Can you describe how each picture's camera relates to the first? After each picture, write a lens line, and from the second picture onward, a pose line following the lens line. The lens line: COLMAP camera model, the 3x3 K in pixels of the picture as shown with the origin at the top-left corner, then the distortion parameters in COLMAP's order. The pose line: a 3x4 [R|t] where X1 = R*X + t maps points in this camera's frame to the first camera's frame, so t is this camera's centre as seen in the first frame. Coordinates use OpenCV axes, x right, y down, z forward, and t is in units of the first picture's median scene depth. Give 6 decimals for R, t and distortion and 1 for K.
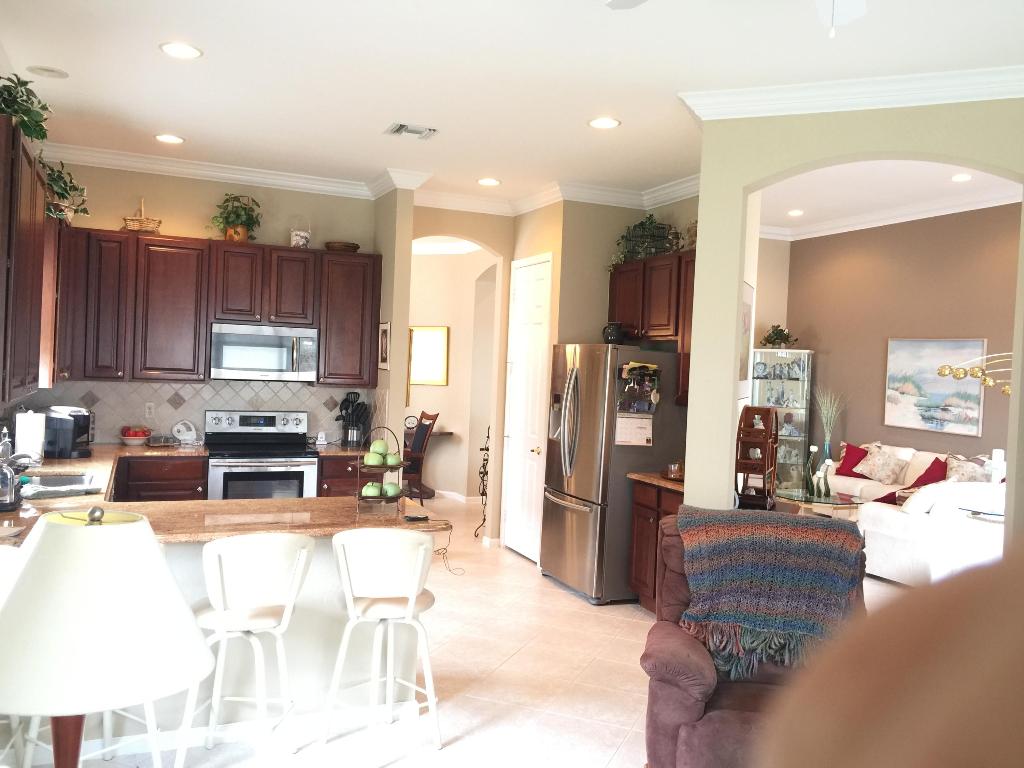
lens RADIAL K [[873.4, 0, 512.7], [0, 873.4, 379.7], [0, 0, 1]] dist [0.080336, -0.096404]
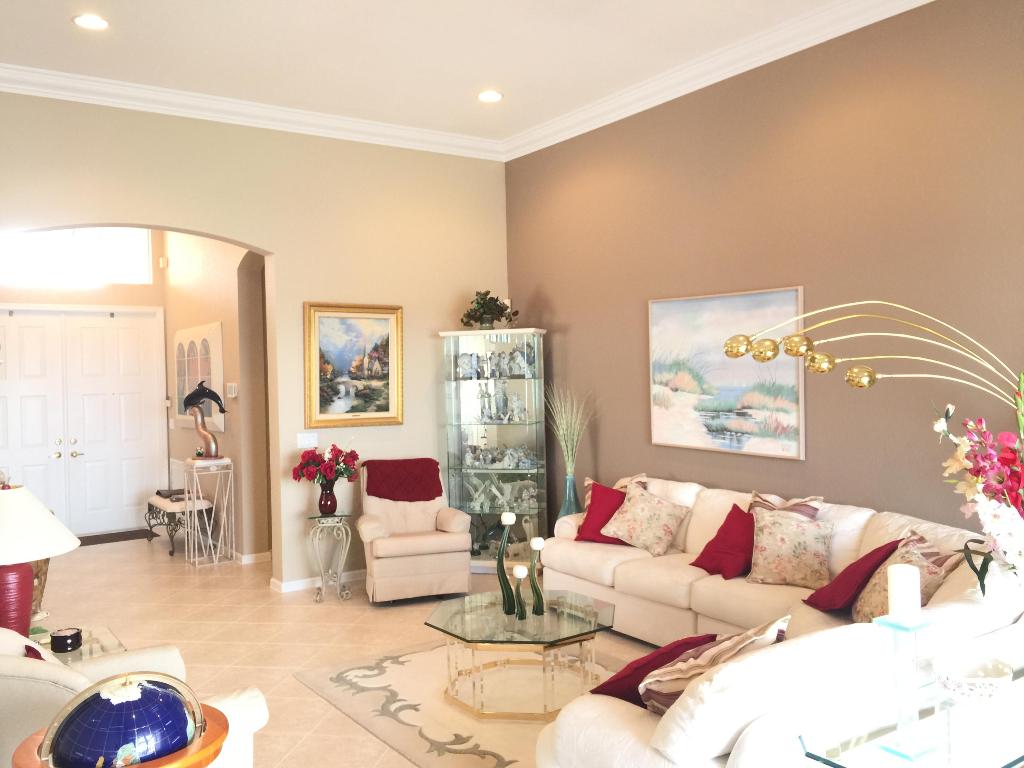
lens RADIAL K [[873.4, 0, 512.7], [0, 873.4, 379.7], [0, 0, 1]] dist [0.080336, -0.096404]
pose [[0.977706, -0.070136, 0.197918, 0.225772], [0.070442, 0.997501, 0.005501, -0.002424], [-0.197809, 0.008564, 0.980203, 0.459495]]
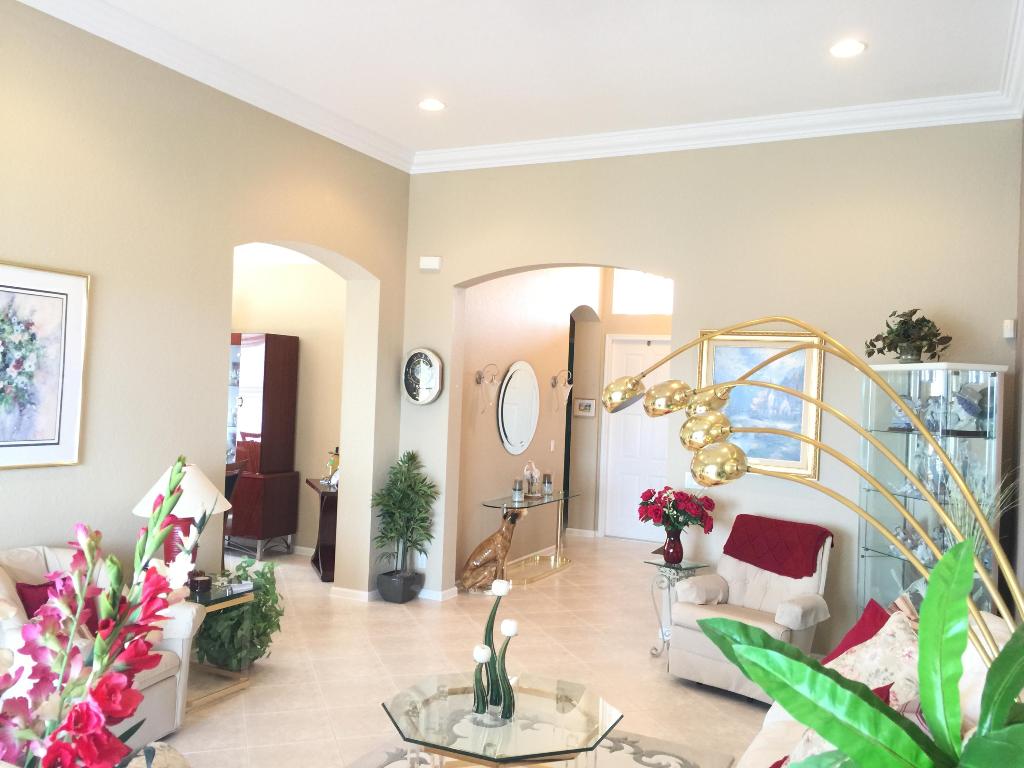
lens RADIAL K [[873.4, 0, 512.7], [0, 873.4, 379.7], [0, 0, 1]] dist [0.080336, -0.096404]
pose [[0.646928, -0.026678, -0.762084, 0.627920], [-0.021884, 0.998327, -0.053525, 0.001907], [0.762237, 0.051304, 0.645261, 0.670858]]
